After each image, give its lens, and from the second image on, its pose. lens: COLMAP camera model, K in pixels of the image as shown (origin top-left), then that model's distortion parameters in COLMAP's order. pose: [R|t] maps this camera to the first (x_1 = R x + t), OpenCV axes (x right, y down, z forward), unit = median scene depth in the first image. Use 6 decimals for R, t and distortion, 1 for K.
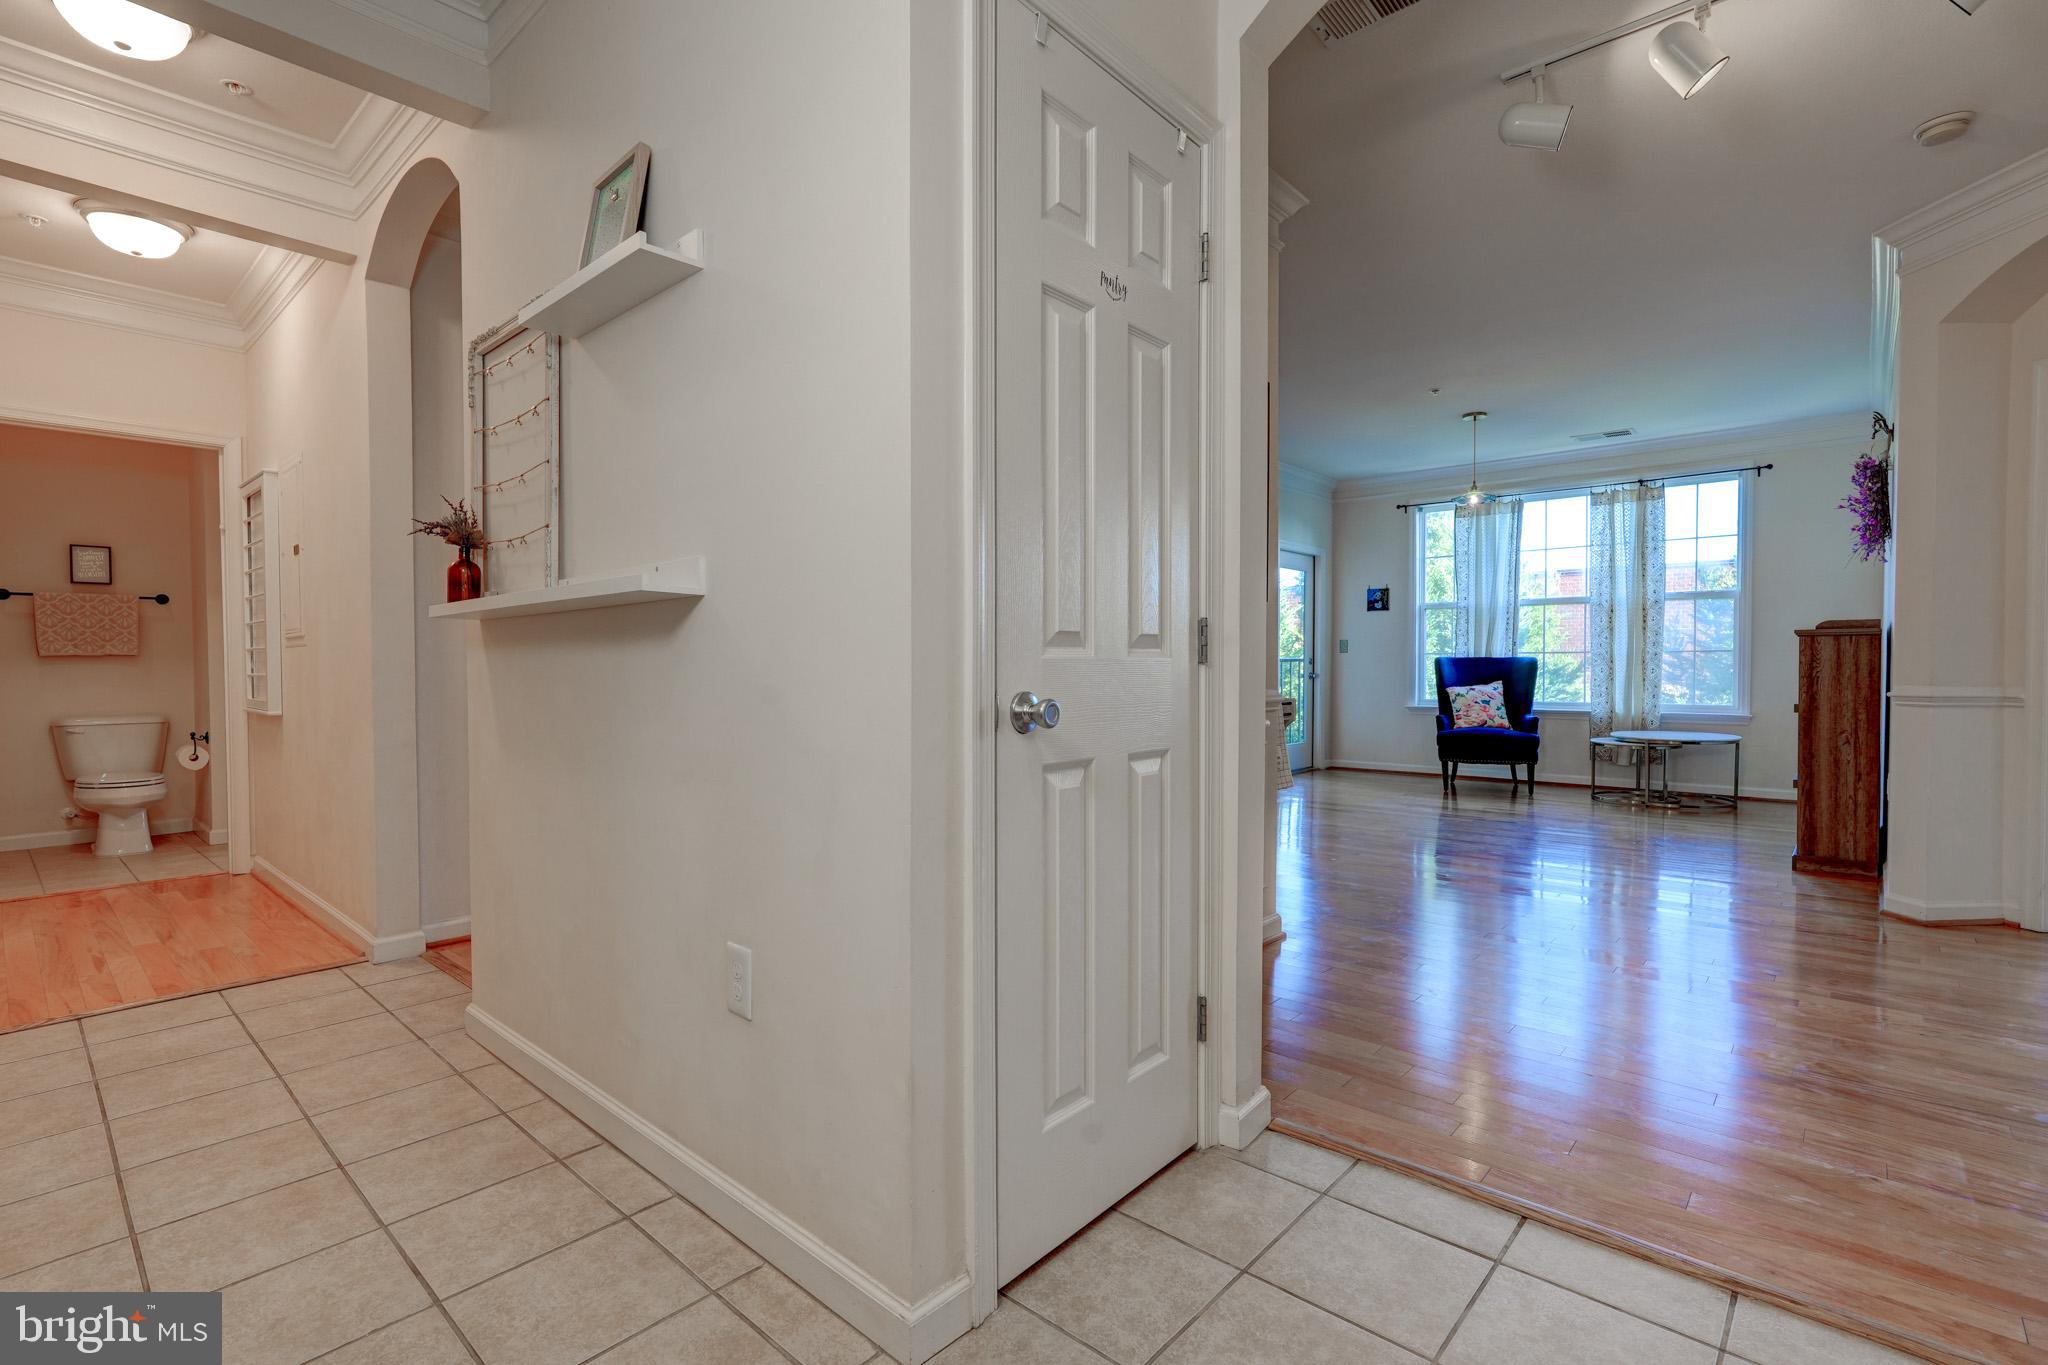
lens RADIAL K [[938.5, 0, 1024.0], [0, 938.5, 682.5], [0, 0, 1]] dist [-0.001982, -0.000464]
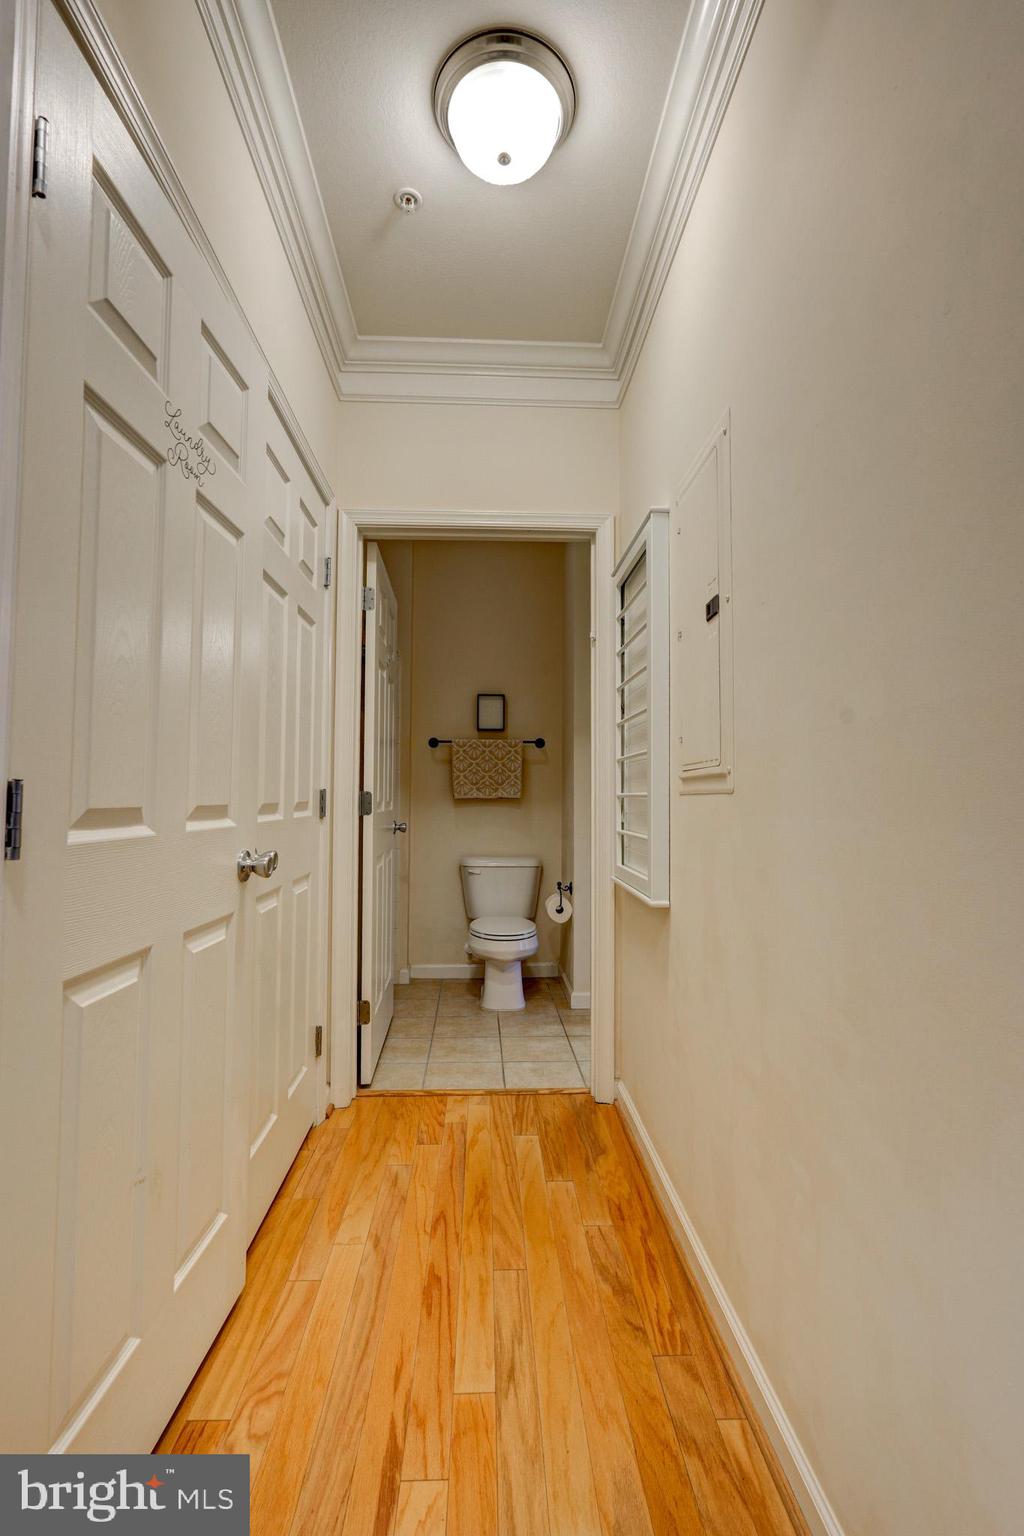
lens RADIAL K [[703.7, 0, 512.0], [0, 703.7, 768.0], [0, 0, 1]] dist [-0.015807, 0.009689]
pose [[0.697719, -0.020654, -0.716074, -0.416294], [-0.025427, 0.998240, -0.053568, -0.021616], [0.715920, 0.055583, 0.695966, 0.472386]]
